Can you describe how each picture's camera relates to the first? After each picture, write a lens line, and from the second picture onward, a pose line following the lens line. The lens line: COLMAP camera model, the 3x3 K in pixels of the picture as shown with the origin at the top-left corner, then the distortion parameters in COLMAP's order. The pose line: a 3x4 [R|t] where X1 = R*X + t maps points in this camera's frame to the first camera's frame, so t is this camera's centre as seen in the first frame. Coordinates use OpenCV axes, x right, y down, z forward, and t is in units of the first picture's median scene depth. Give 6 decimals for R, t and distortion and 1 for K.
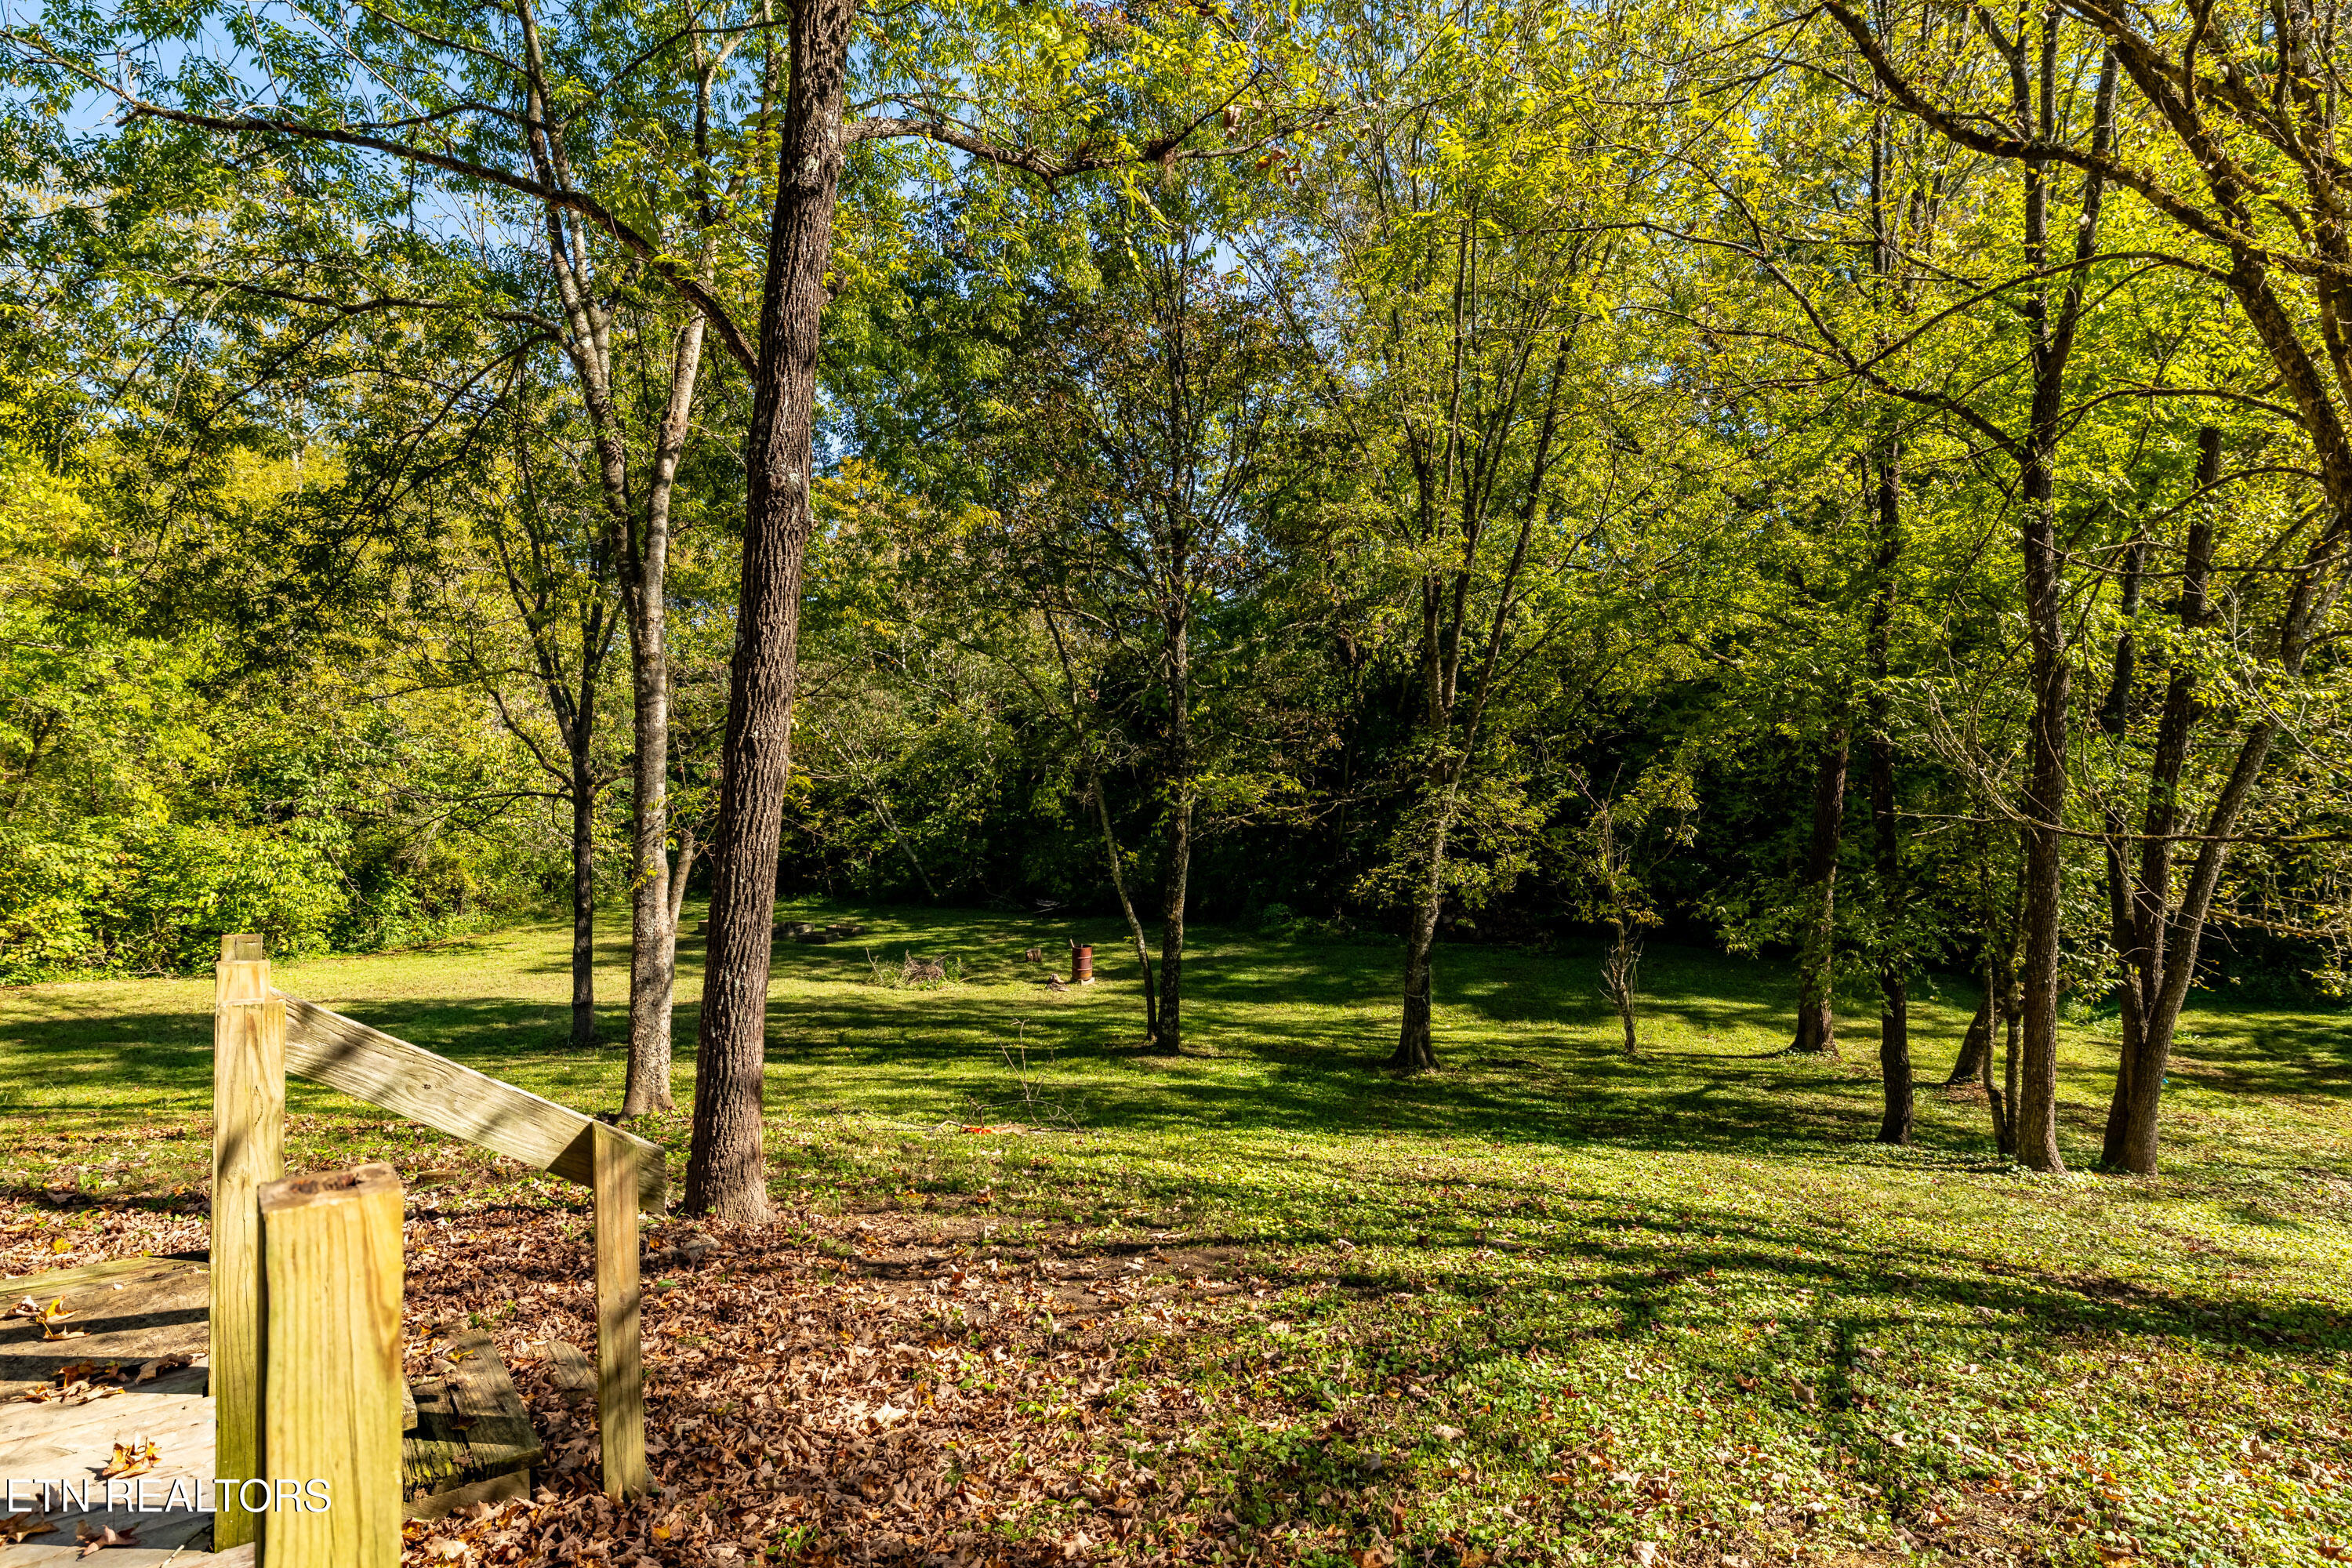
lens RADIAL K [[1330.1, 0, 1182.1], [0, 1330.1, 788.2], [0, 0, 1]] dist [-0.000126, -0.000748]
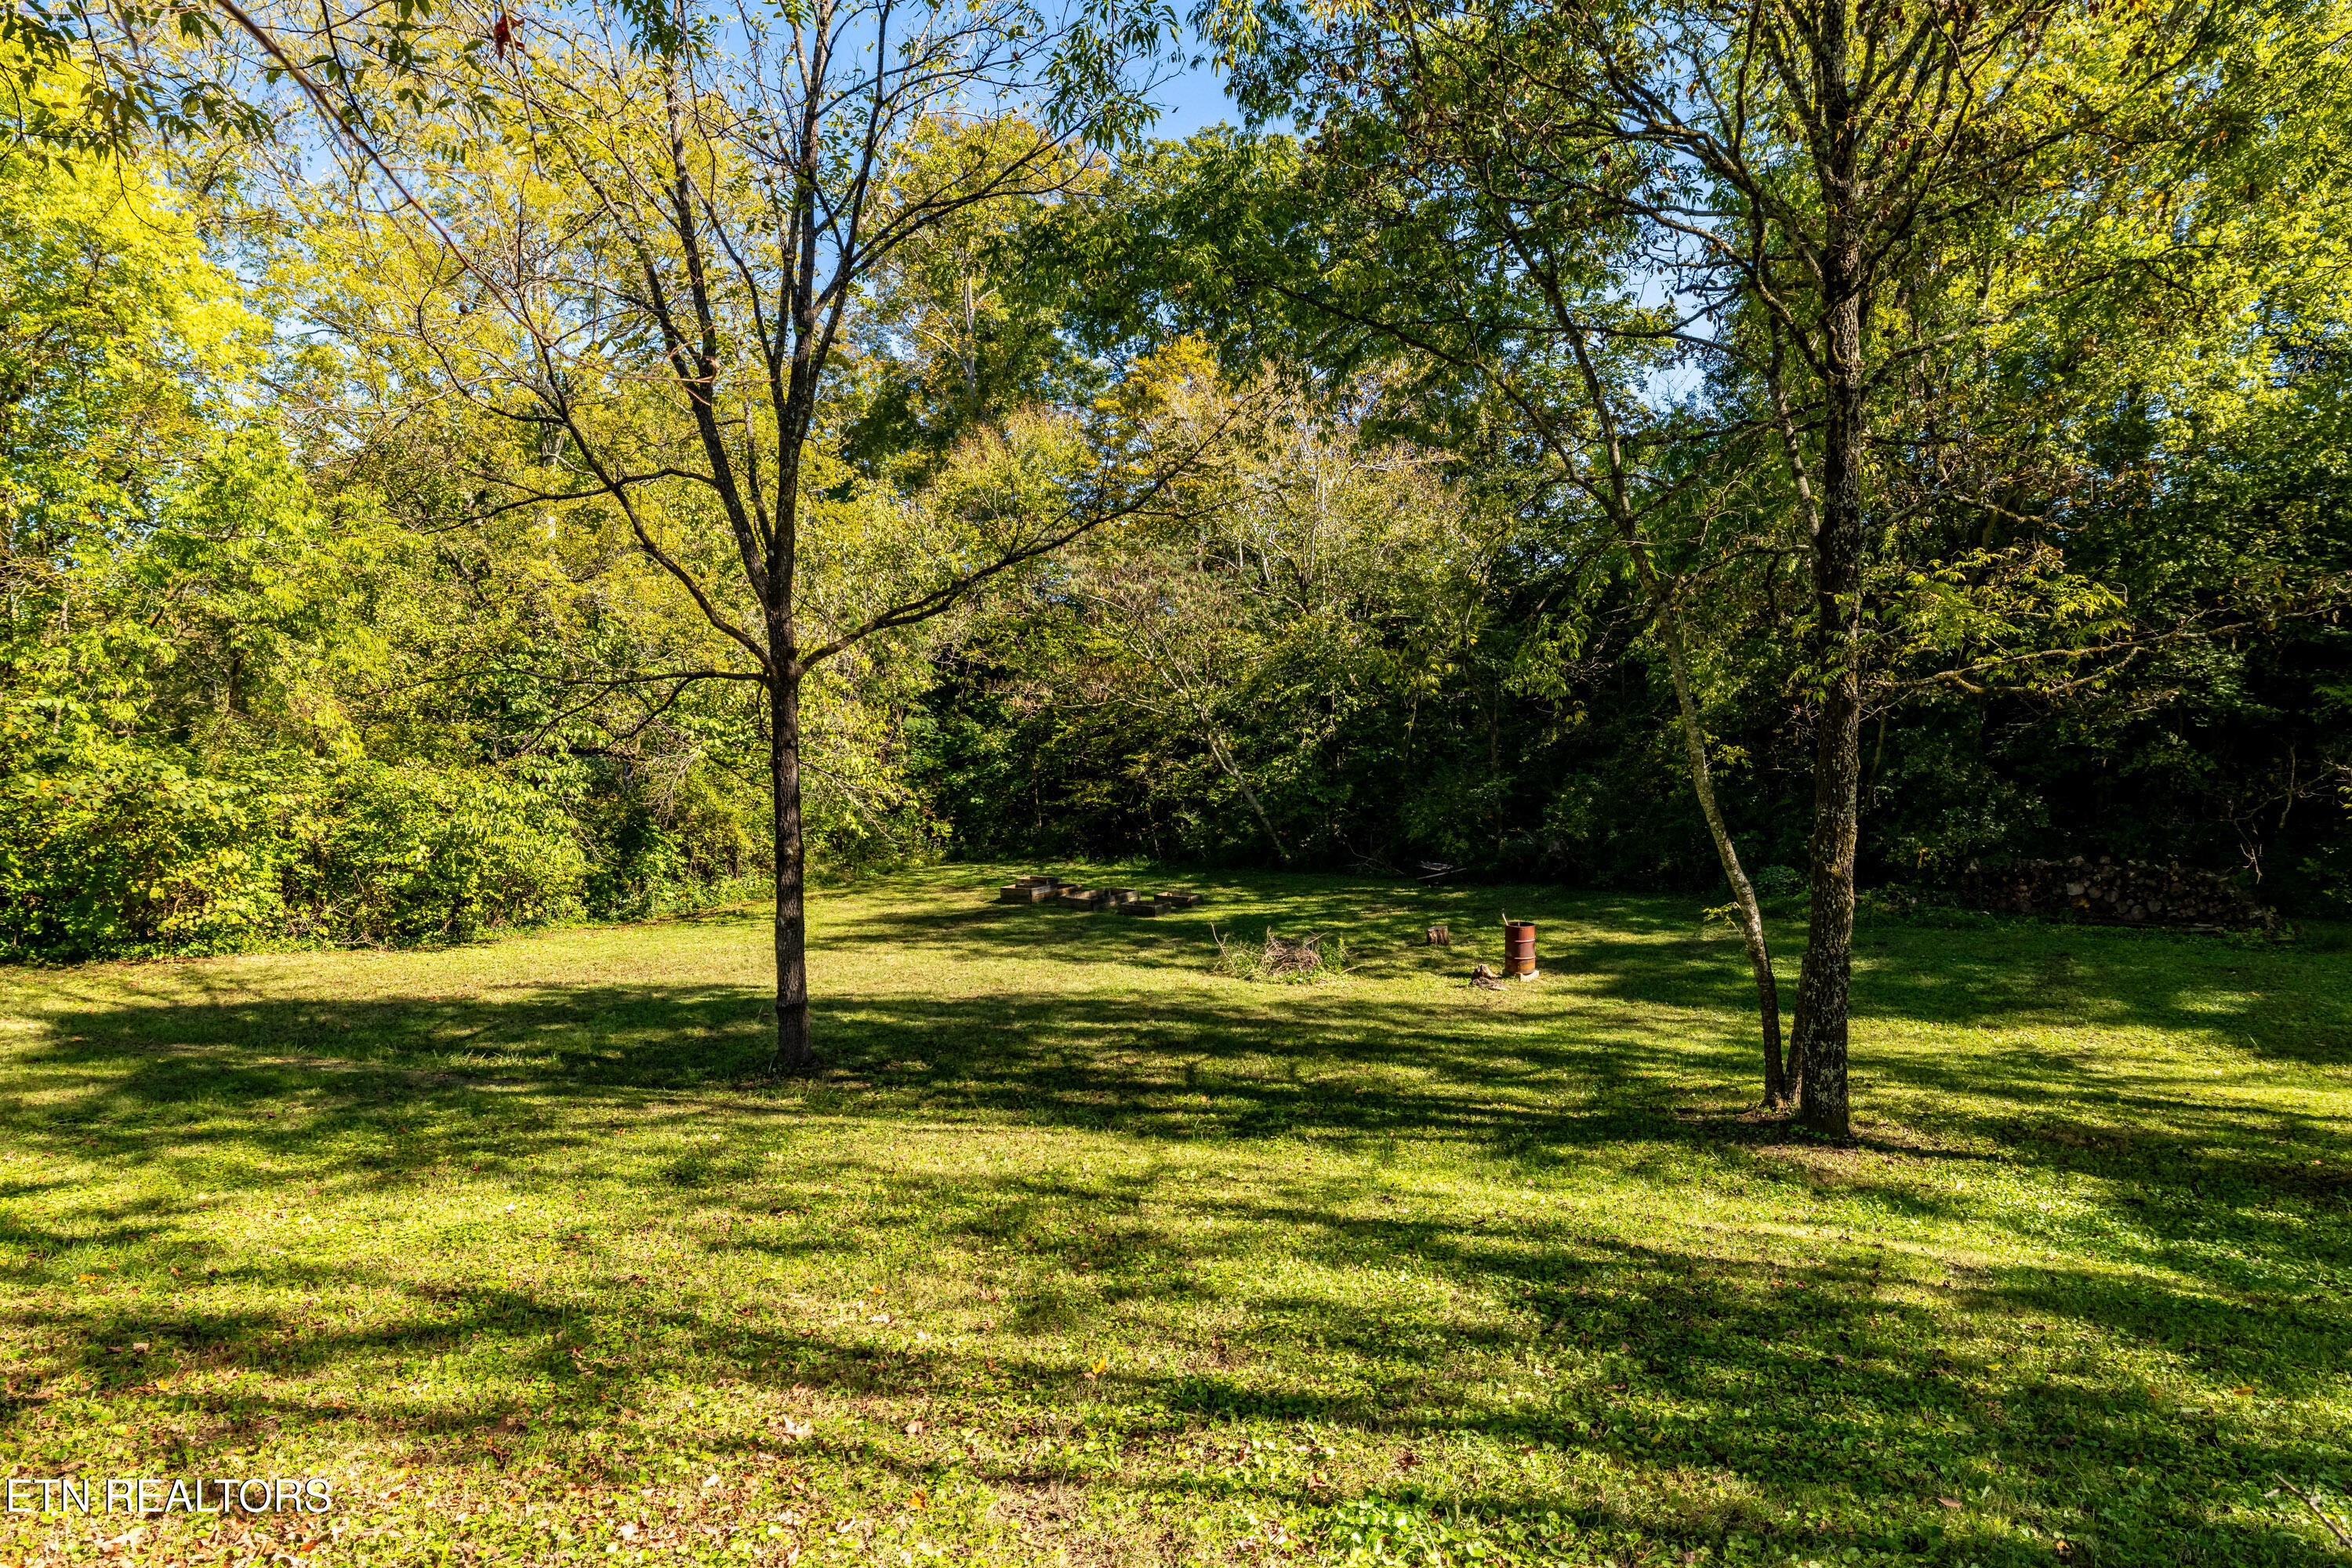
lens RADIAL K [[1330.1, 0, 1174.1], [0, 1330.1, 778.2], [0, 0, 1]] dist [-0.000126, -0.000748]
pose [[0.971103, -0.014605, -0.238214, -0.084563], [0.017129, 0.999817, 0.008531, 0.035620], [0.238046, -0.012365, 0.971175, 0.298759]]
